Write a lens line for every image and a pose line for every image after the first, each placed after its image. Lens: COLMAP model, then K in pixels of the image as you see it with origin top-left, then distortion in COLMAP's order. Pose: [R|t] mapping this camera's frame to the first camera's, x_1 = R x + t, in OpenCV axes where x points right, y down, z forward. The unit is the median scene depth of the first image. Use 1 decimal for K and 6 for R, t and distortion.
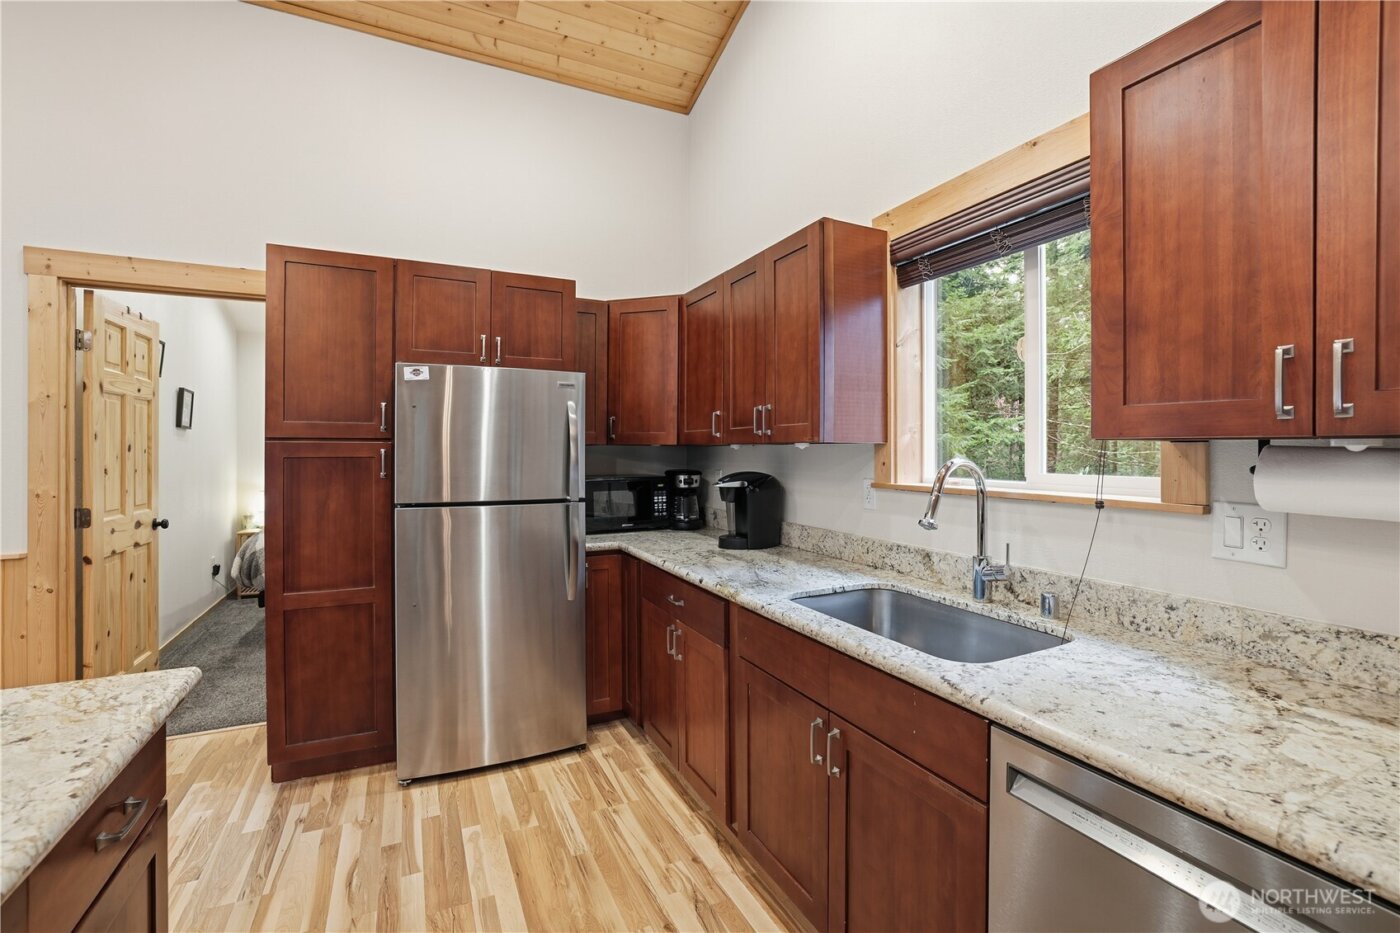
lens RADIAL K [[609.8, 0, 702.4], [0, 609.8, 450.6], [0, 0, 1]] dist [-0.045852, 0.014528]
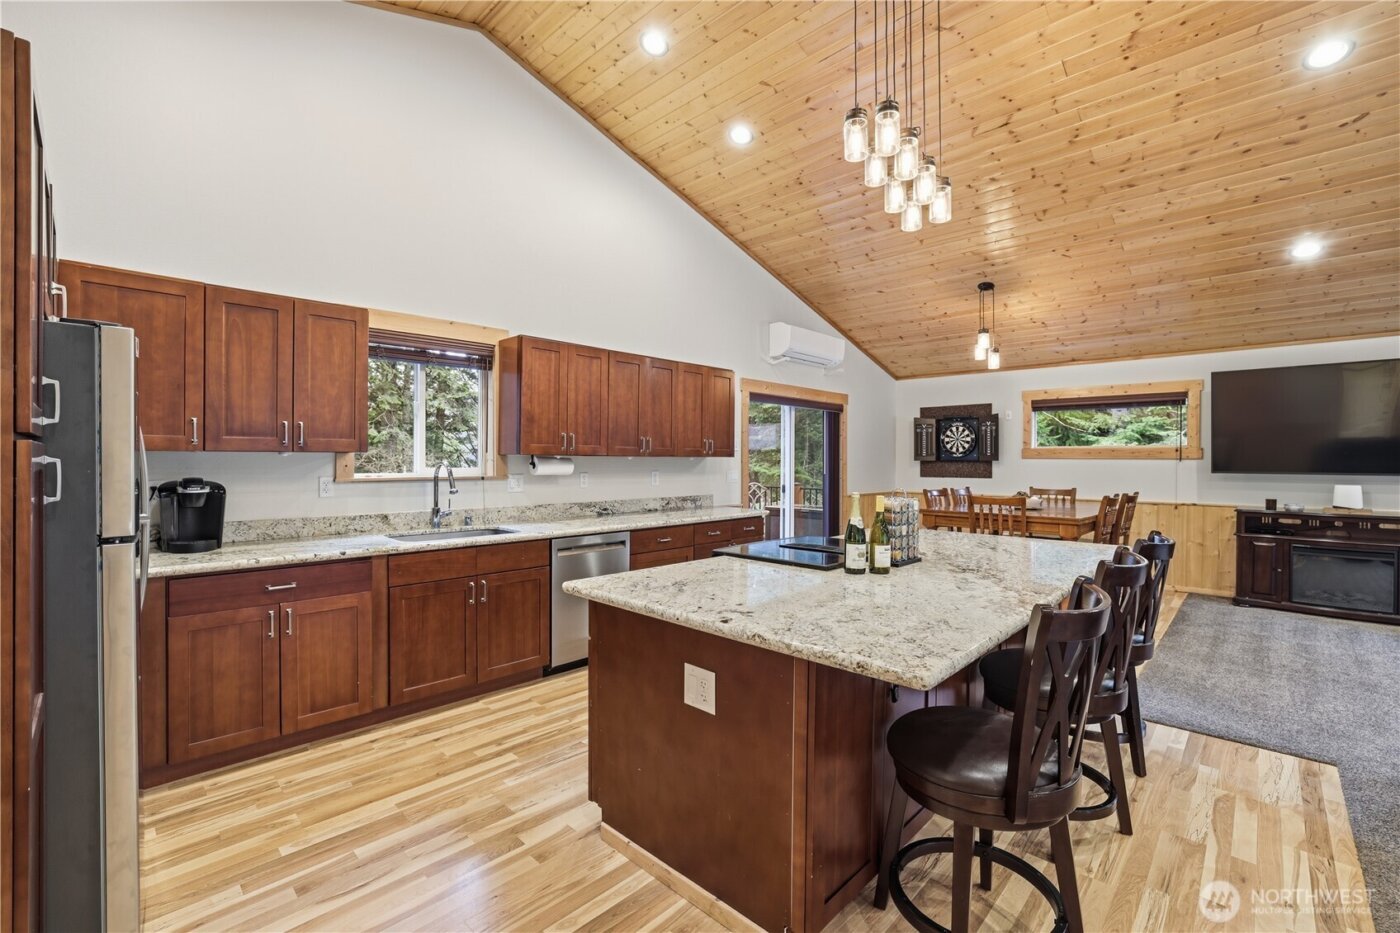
lens RADIAL K [[600.6, 0, 700.0], [0, 600.6, 466.5], [0, 0, 1]] dist [-0.042846, 0.011162]
pose [[-0.344305, -0.010517, 0.938799, -1.667144], [-0.003462, 0.999945, 0.009932, 0.005787], [-0.938851, 0.000169, -0.344323, 0.776619]]
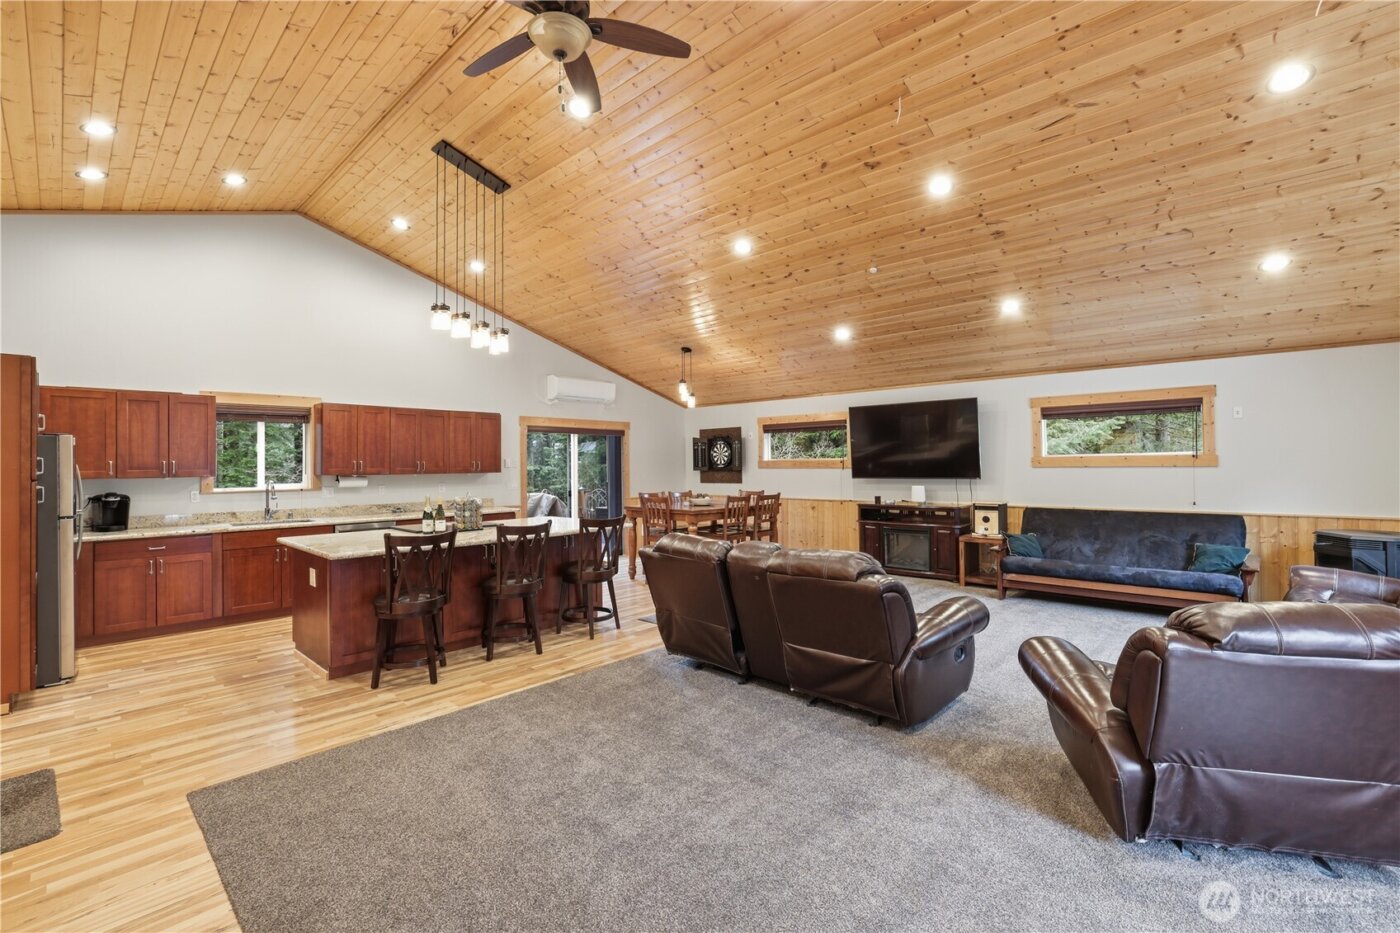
lens RADIAL K [[611.2, 0, 702.1], [0, 611.2, 462.1], [0, 0, 1]] dist [-0.040642, 0.014749]
pose [[-0.364660, 0.008835, 0.931099, -3.451916], [0.010721, 0.999929, -0.005290, -0.044532], [-0.931079, 0.008053, -0.364729, -0.090483]]
